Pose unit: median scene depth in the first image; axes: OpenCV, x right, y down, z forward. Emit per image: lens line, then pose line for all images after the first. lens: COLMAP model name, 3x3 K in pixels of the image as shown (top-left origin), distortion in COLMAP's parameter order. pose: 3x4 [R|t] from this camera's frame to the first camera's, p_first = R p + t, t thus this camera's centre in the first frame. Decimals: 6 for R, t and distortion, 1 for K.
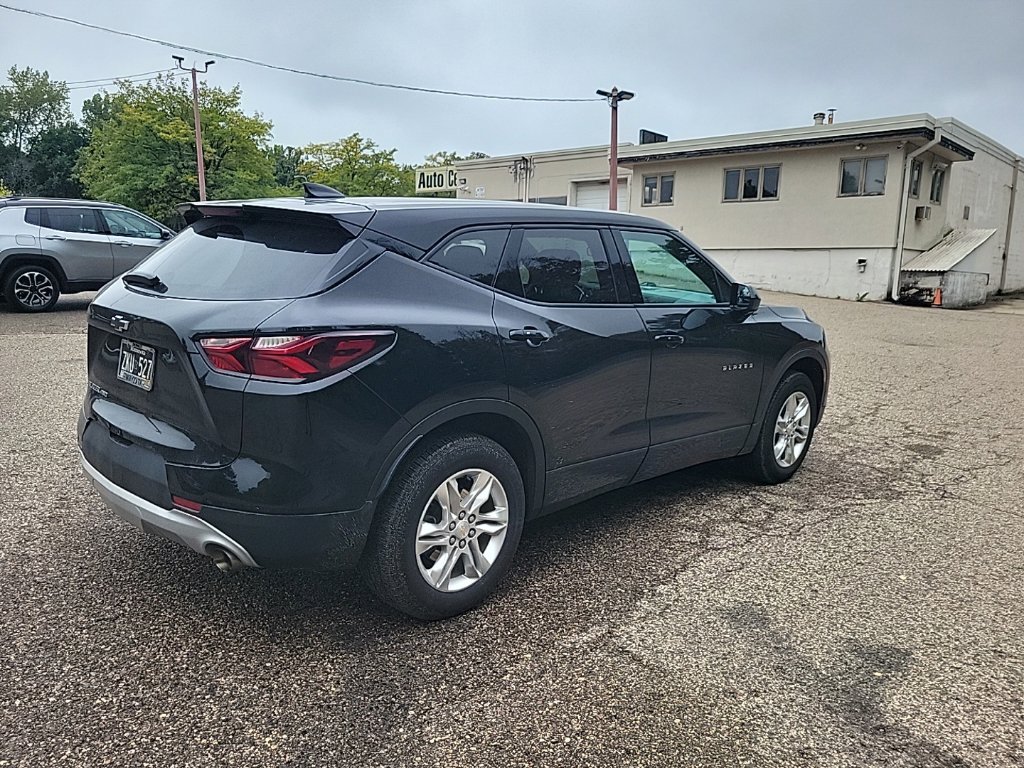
lens RADIAL K [[789.1, 0, 489.3], [0, 789.1, 401.8], [0, 0, 1]] dist [0.049875, -0.028198]
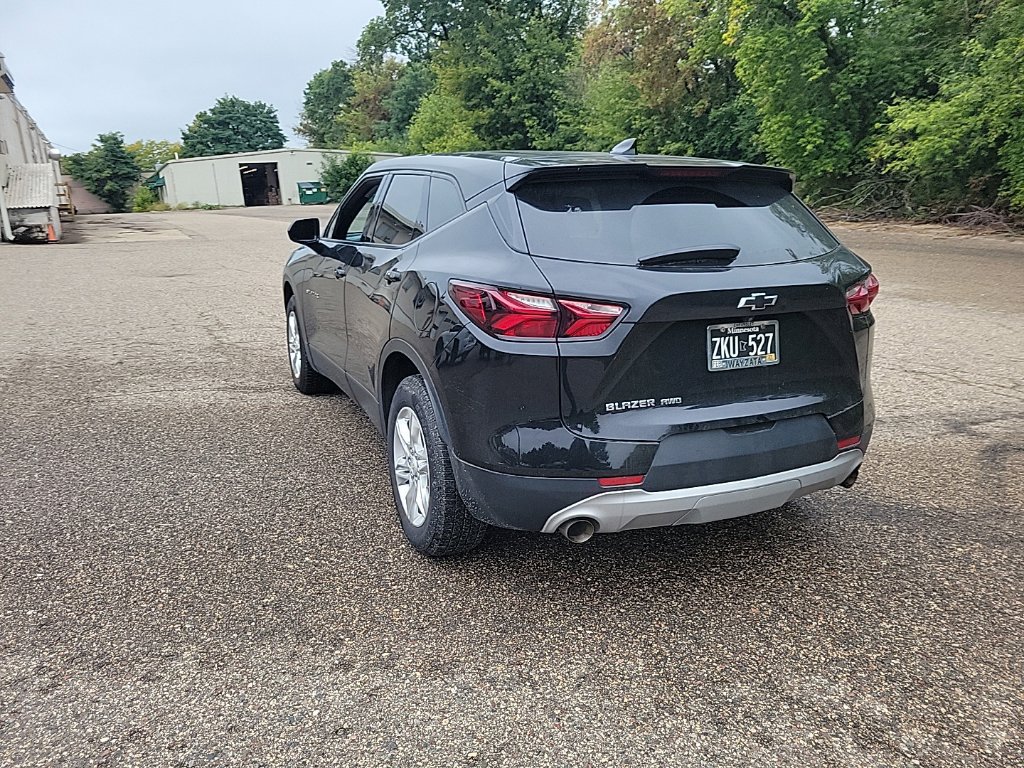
lens RADIAL K [[763.2, 0, 514.6], [0, 763.2, 386.5], [0, 0, 1]] dist [0.042818, -0.026455]
pose [[0.350217, -0.273025, 0.895994, -0.217358], [0.208269, 0.955327, 0.209699, -0.039184], [-0.913221, 0.113167, 0.391434, 0.146677]]
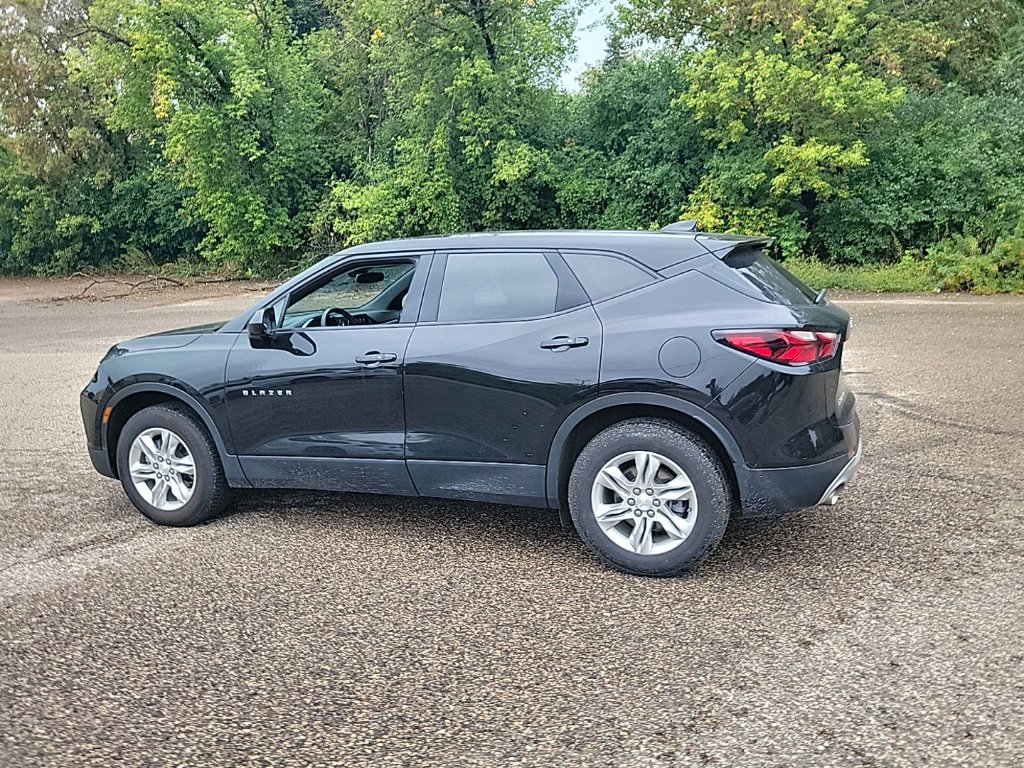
lens RADIAL K [[789.1, 0, 516.6], [0, 789.1, 379.9], [0, 0, 1]] dist [0.049875, -0.028198]
pose [[-0.406032, -0.173230, 0.897290, -0.237744], [0.210645, 0.937689, 0.276348, -0.081872], [-0.889251, 0.301215, -0.344242, 0.323594]]
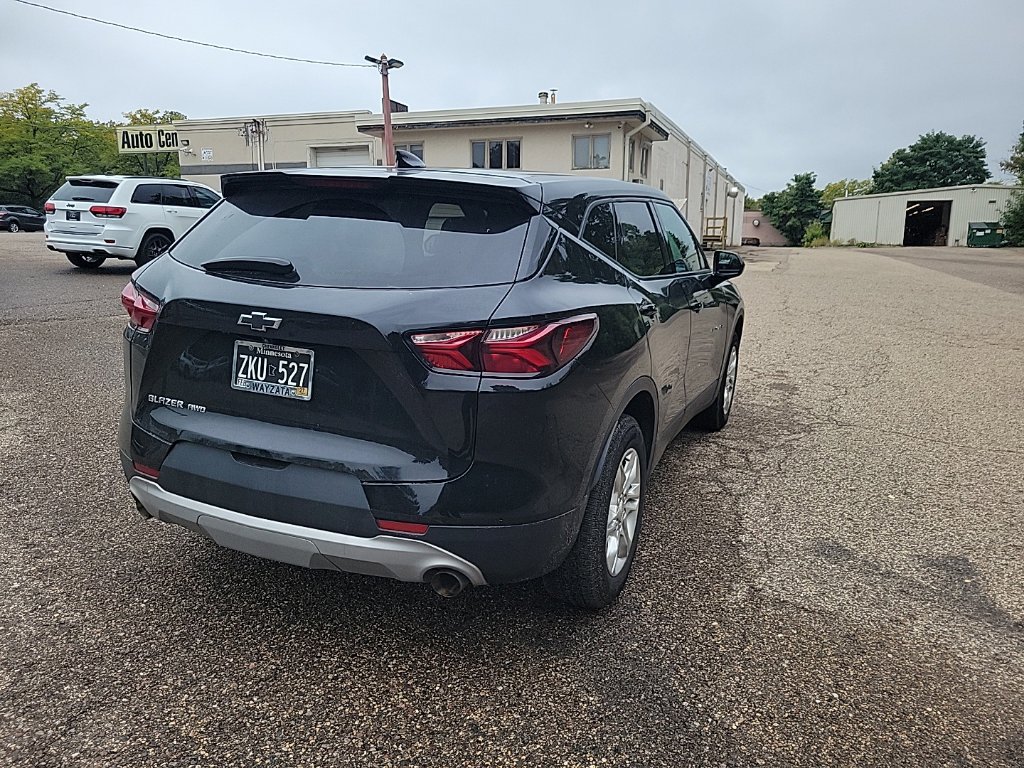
lens RADIAL K [[763.2, 0, 508.9], [0, 763.2, 390.2], [0, 0, 1]] dist [0.042818, -0.026455]
pose [[0.929176, -0.088075, 0.358991, -0.081843], [0.075809, 0.995960, 0.048132, -0.007438], [-0.361780, -0.017509, 0.932099, 0.027626]]
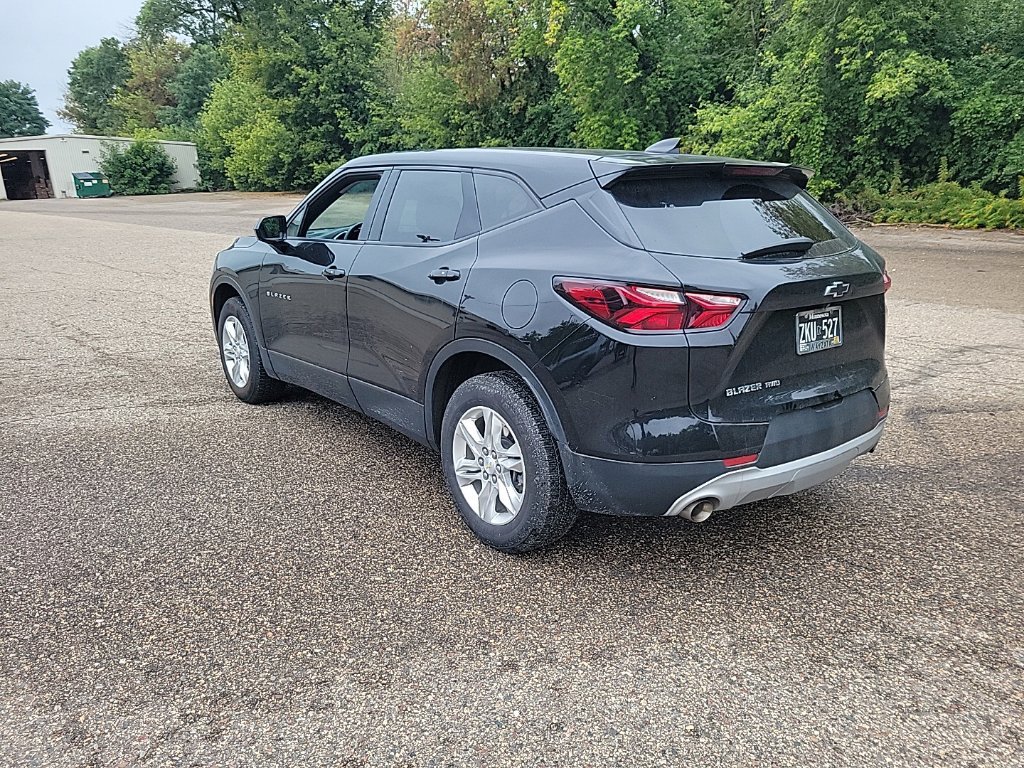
lens RADIAL K [[763.2, 0, 514.5], [0, 763.2, 394.5], [0, 0, 1]] dist [0.042818, -0.026455]
pose [[0.110796, -0.302147, 0.946801, -0.232700], [0.205826, 0.938988, 0.275568, -0.051532], [-0.972296, 0.164344, 0.166226, 0.199685]]
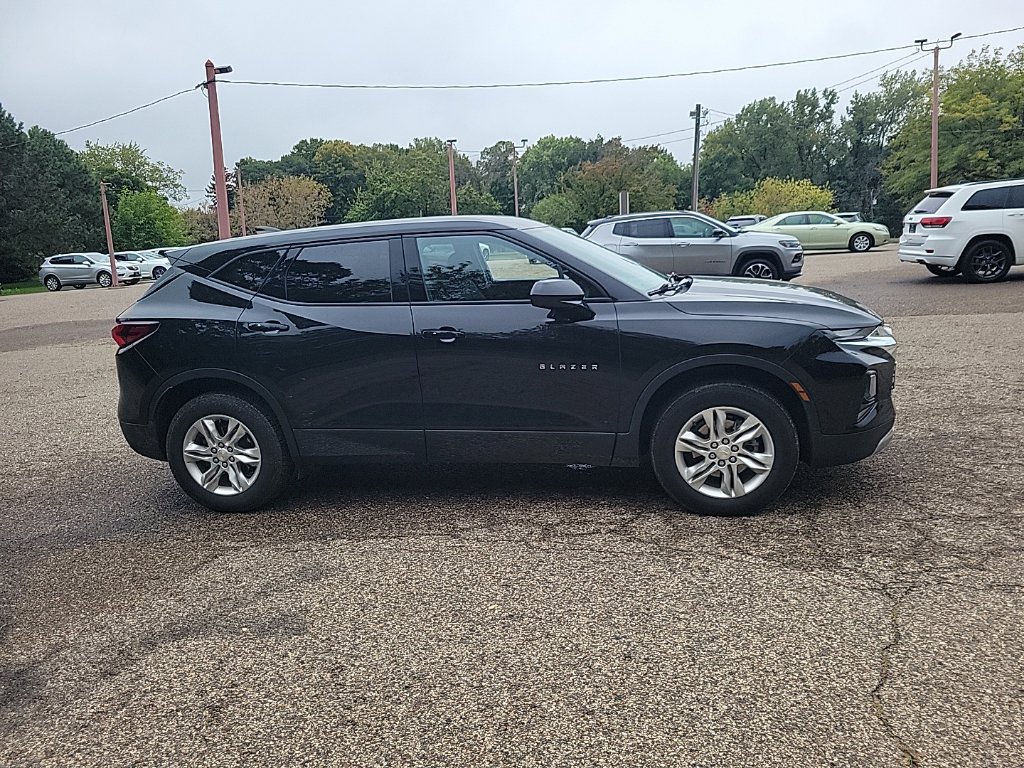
lens RADIAL K [[763.2, 0, 509.5], [0, 763.2, 373.0], [0, 0, 1]] dist [0.042818, -0.026455]
pose [[0.561531, 0.073650, -0.824171, 0.242759], [-0.084358, 0.995937, 0.031523, -0.014127], [0.823144, 0.051824, 0.565463, 0.102433]]
